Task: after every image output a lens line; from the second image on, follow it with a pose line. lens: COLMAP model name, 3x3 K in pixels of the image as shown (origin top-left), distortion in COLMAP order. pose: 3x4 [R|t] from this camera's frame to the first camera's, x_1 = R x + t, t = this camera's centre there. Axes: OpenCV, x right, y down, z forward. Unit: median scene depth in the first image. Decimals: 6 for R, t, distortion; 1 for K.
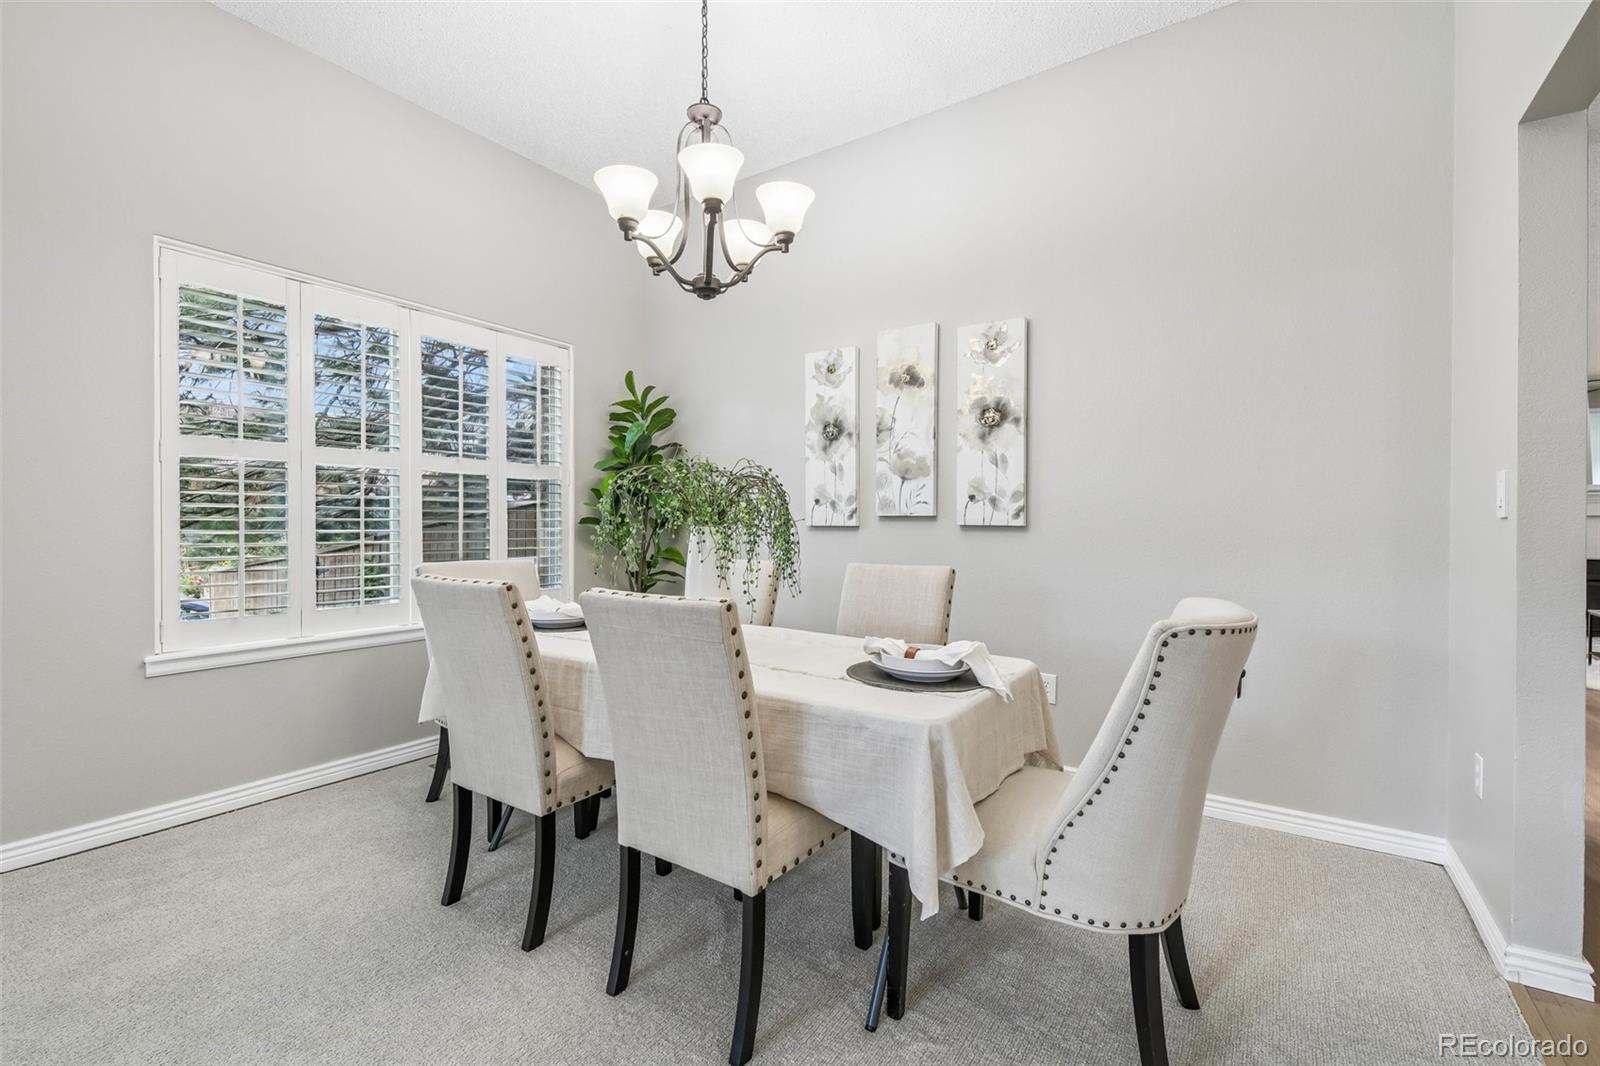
lens RADIAL K [[693.2, 0, 812.0], [0, 693.2, 524.7], [0, 0, 1]] dist [0.010234, -0.001759]
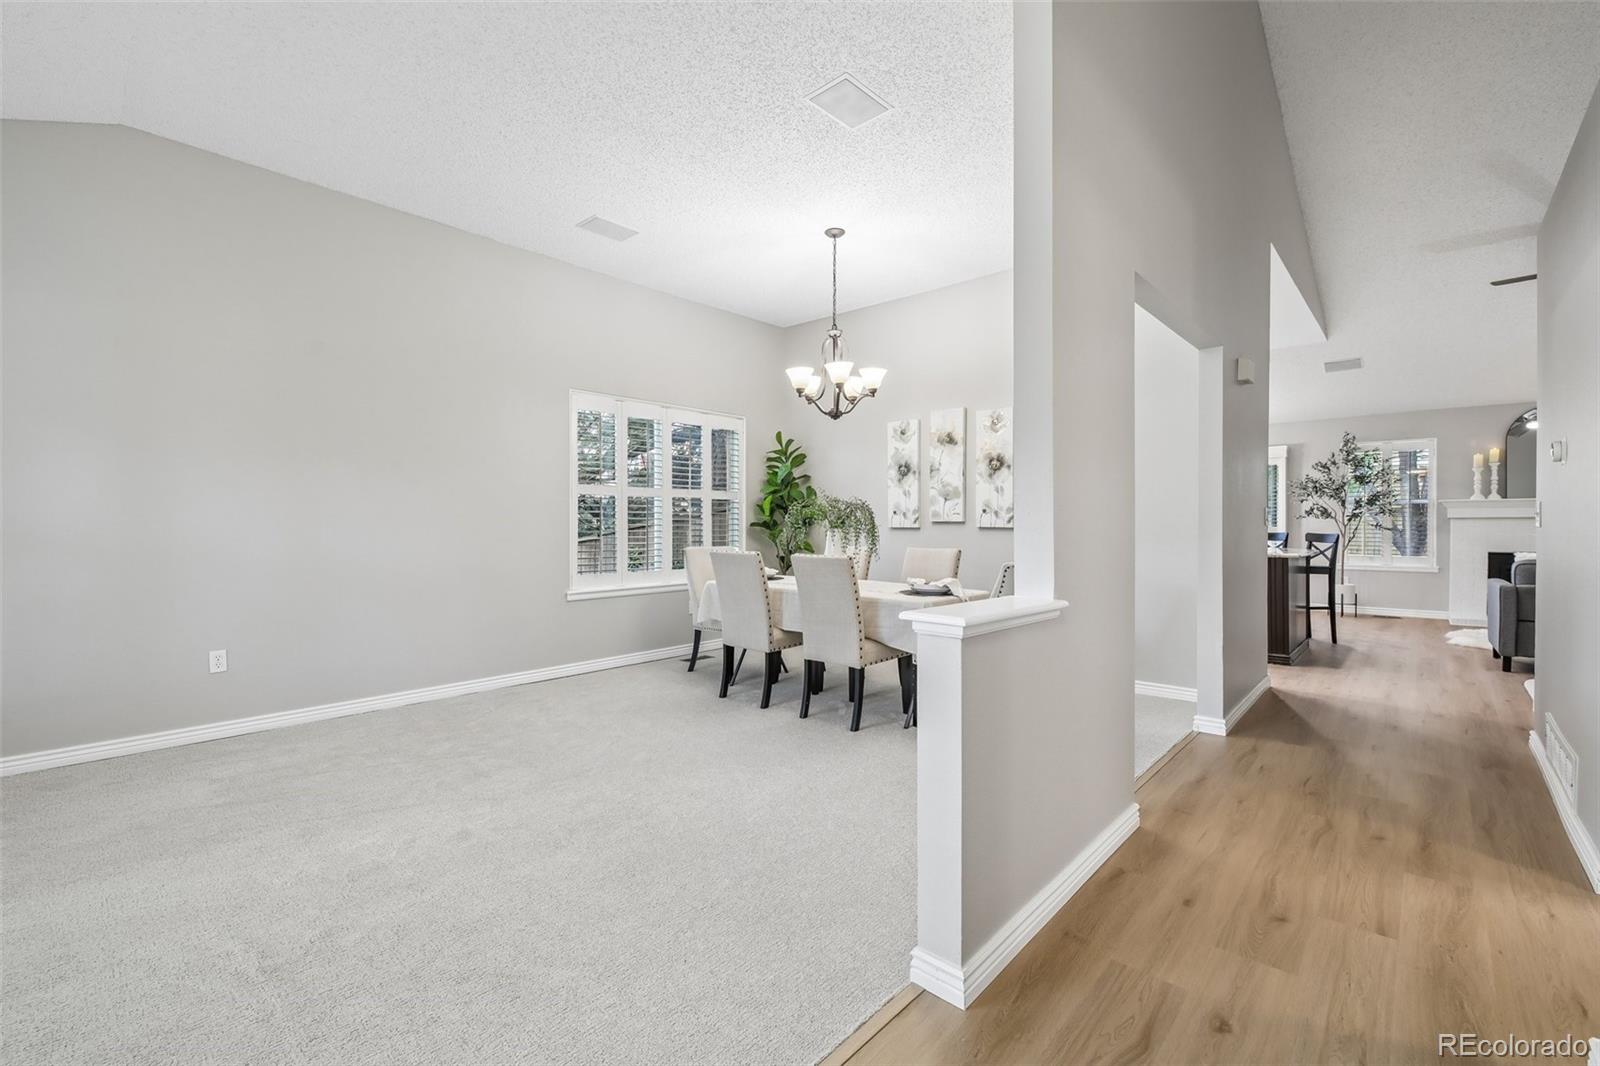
lens RADIAL K [[693.2, 0, 812.6], [0, 693.2, 522.9], [0, 0, 1]] dist [0.010234, -0.001759]
pose [[0.990340, -0.002203, -0.138645, 0.048154], [0.002068, 0.999997, -0.001116, -0.008719], [0.138647, 0.000818, 0.990341, -0.745654]]
